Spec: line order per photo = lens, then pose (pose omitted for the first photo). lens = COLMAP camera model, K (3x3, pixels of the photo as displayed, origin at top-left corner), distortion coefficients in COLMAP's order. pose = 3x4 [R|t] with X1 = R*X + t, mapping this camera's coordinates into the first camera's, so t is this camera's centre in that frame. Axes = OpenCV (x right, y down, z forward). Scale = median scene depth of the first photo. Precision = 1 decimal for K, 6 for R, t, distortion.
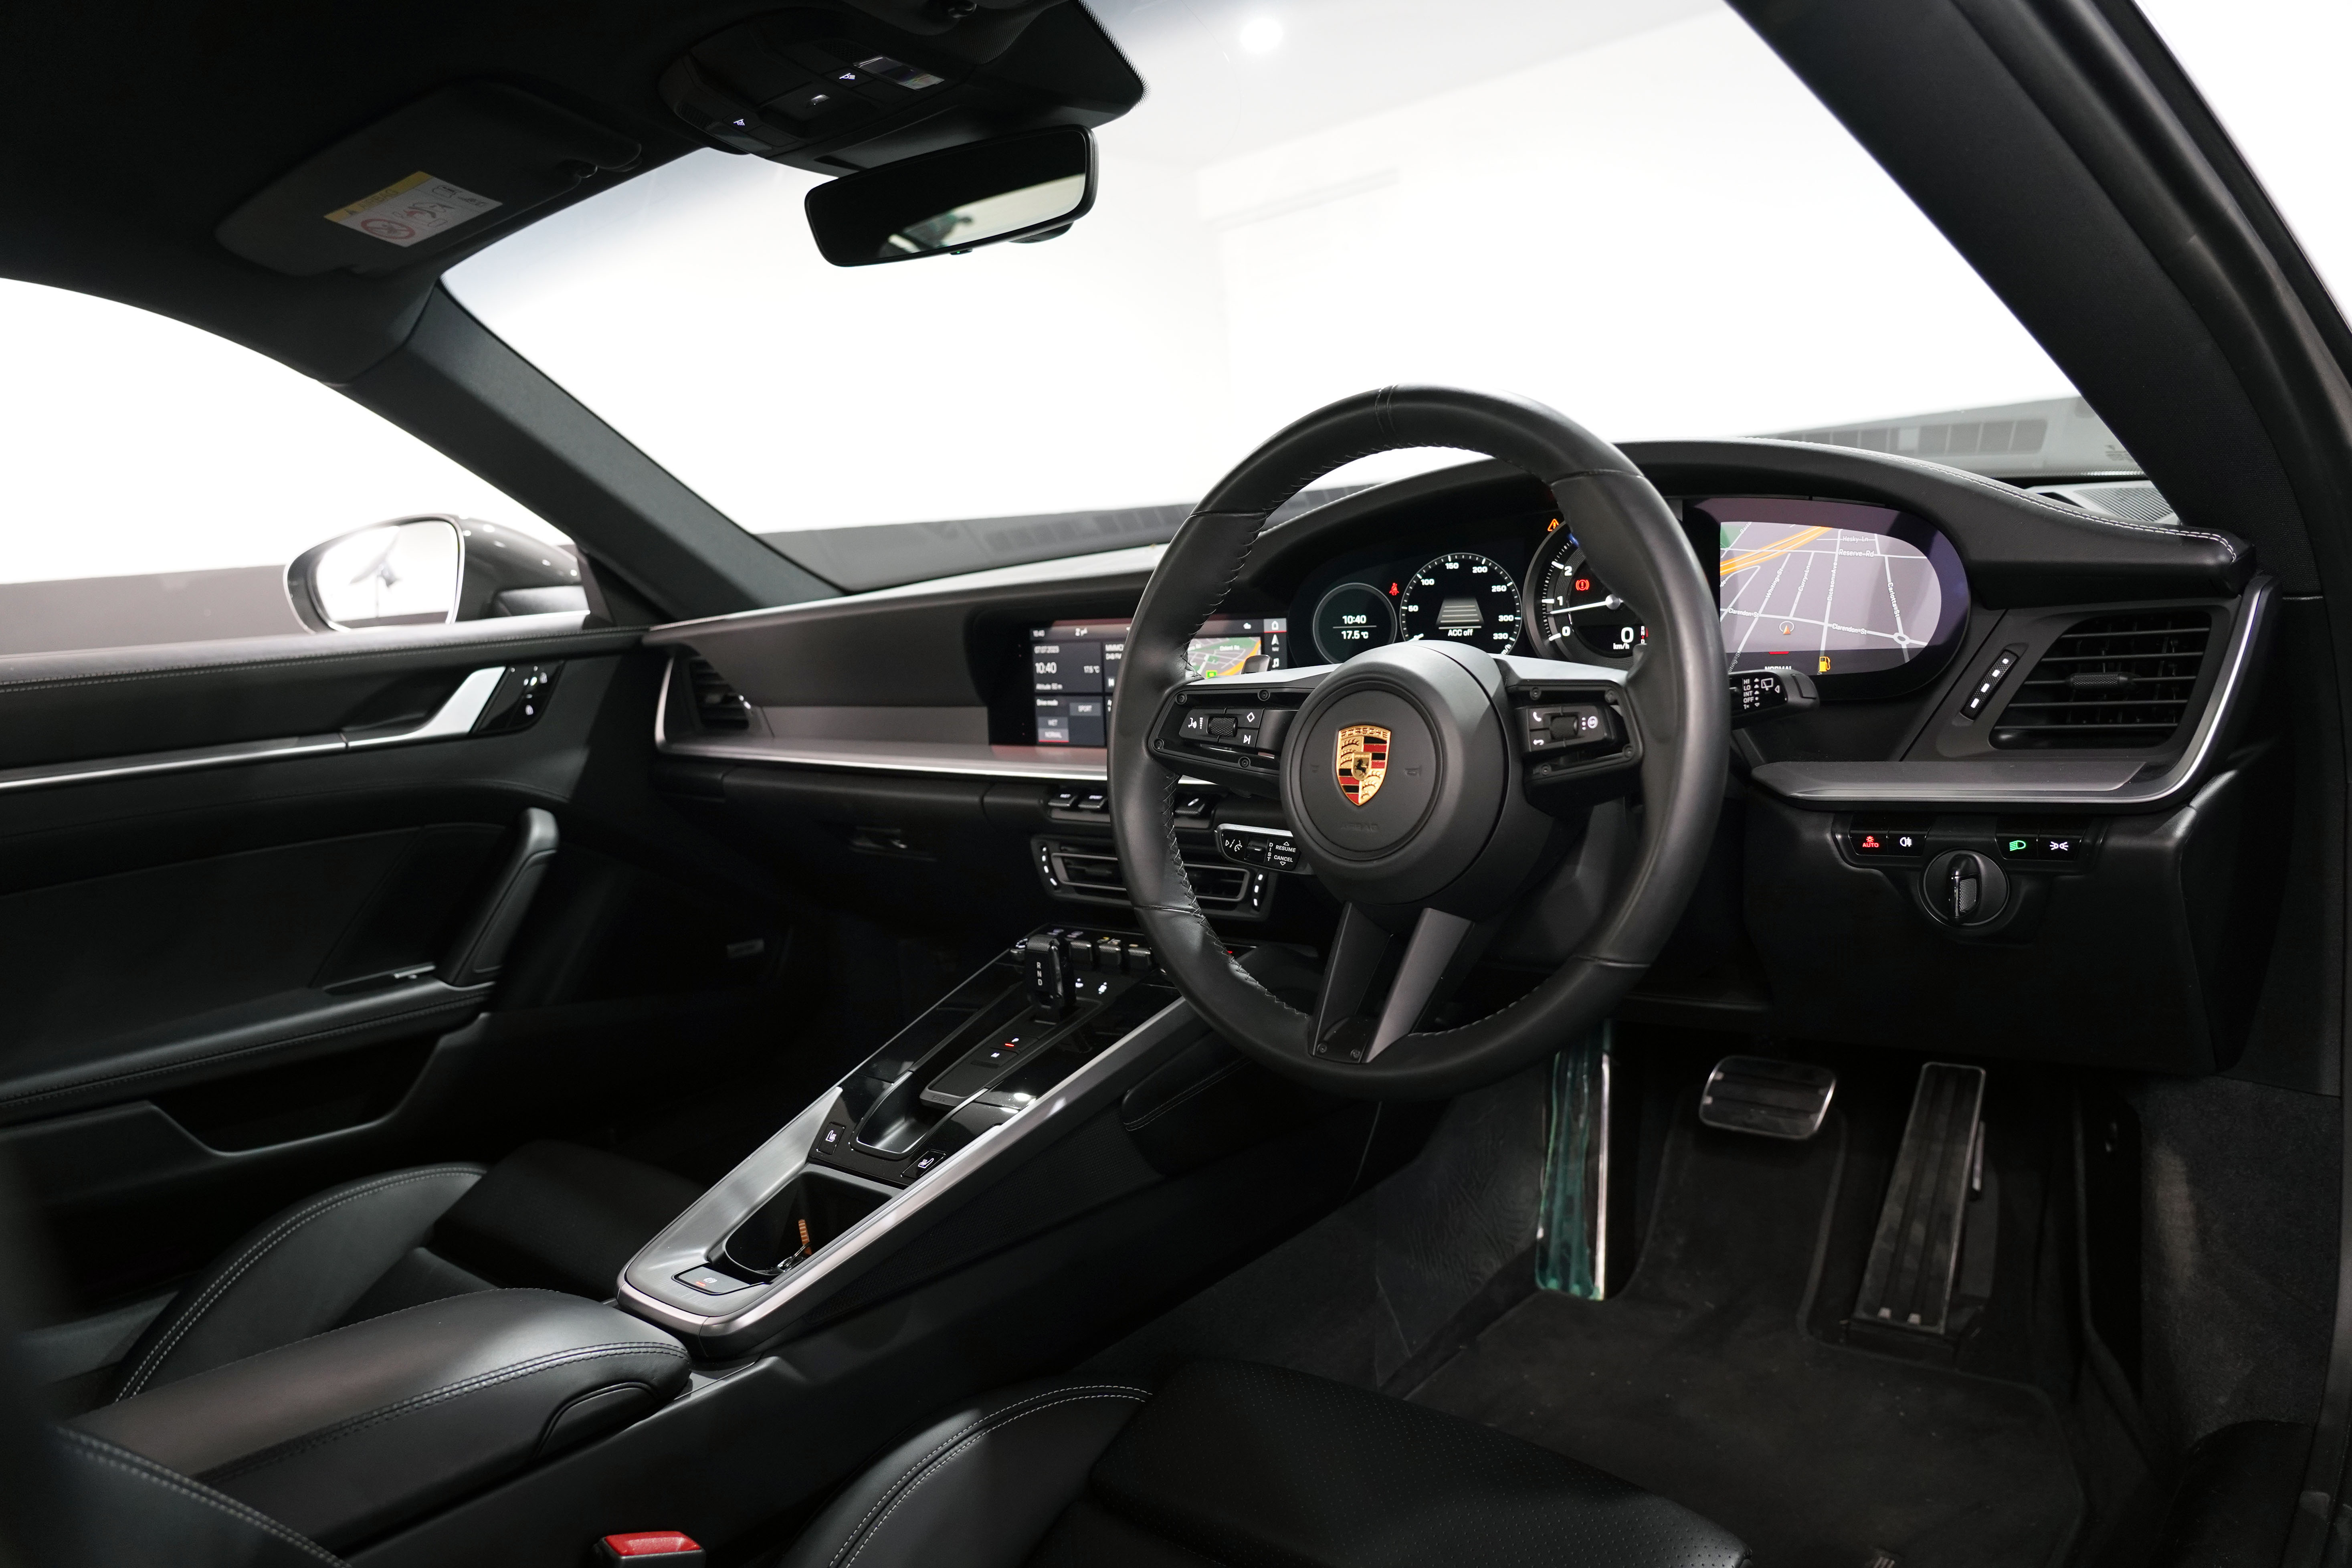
lens RADIAL K [[1617.7, 0, 1176.4], [0, 1617.7, 771.1], [0, 0, 1]] dist [-0.001739, 0.004813]
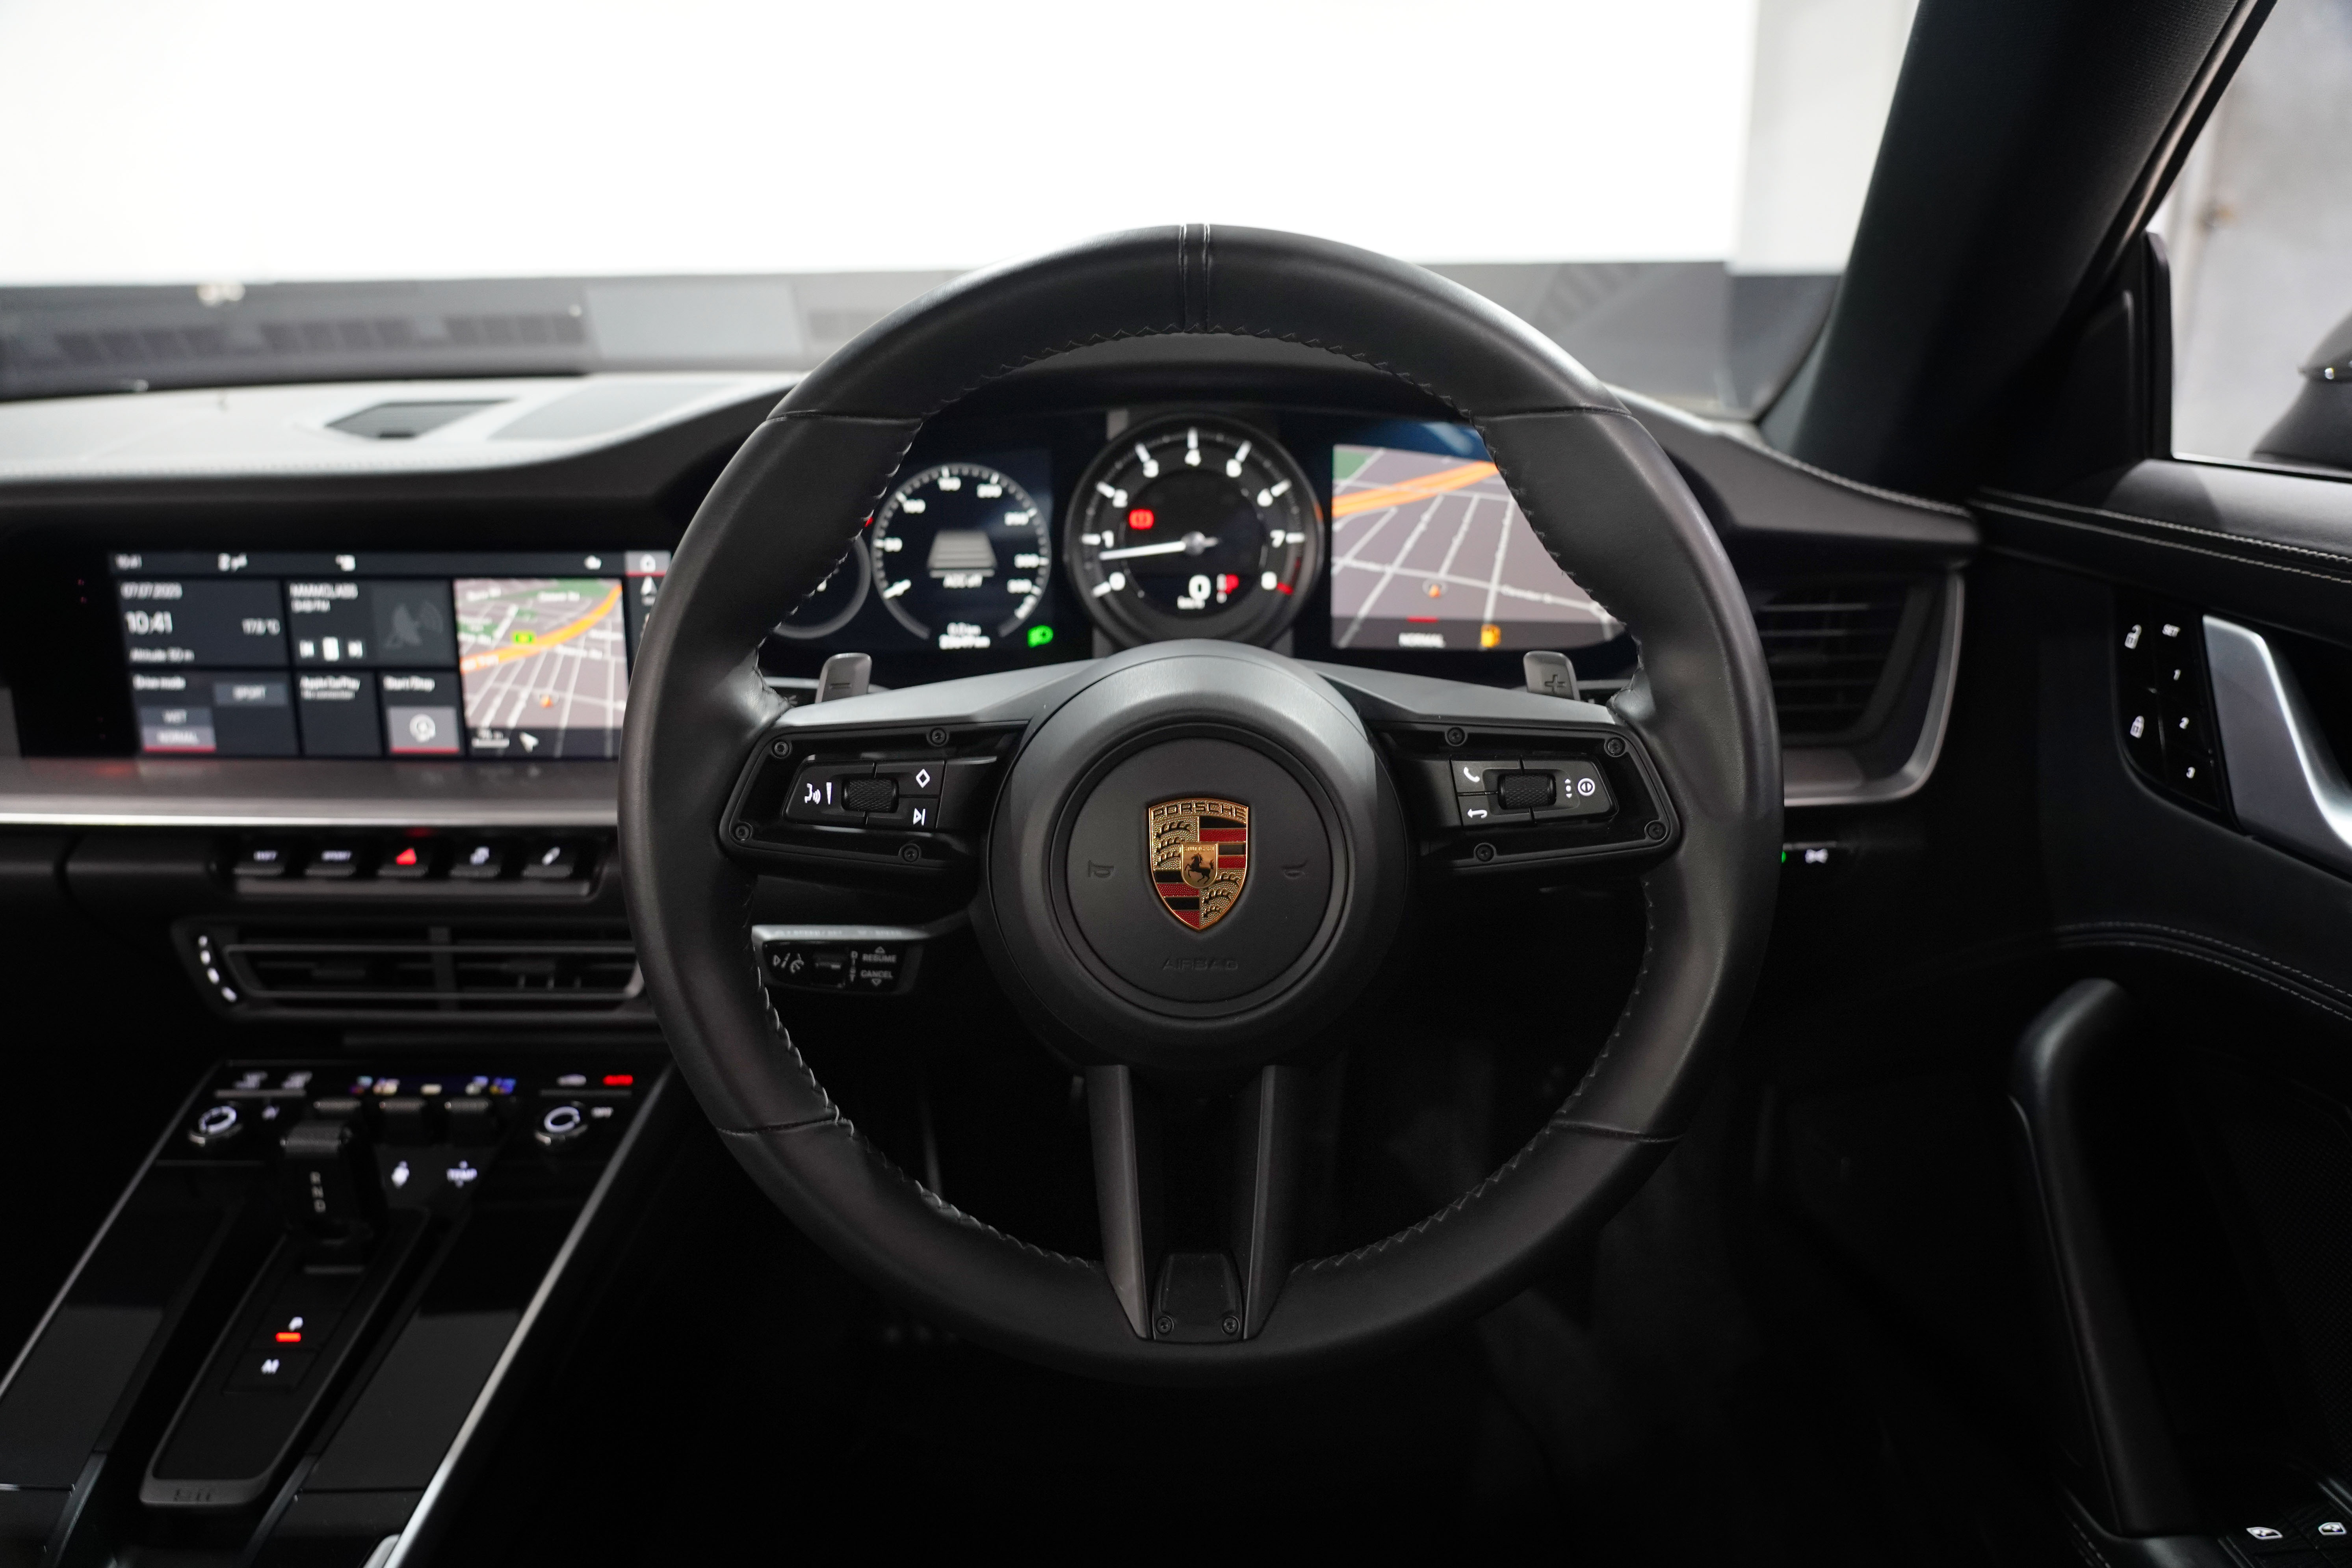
lens RADIAL K [[1617.7, 0, 1174.7], [0, 1617.7, 788.8], [0, 0, 1]] dist [-0.001739, 0.004813]
pose [[0.775185, -0.097926, 0.624098, -0.199839], [0.029141, 0.992404, 0.119520, -0.077667], [-0.631062, -0.074463, 0.772150, 0.396870]]
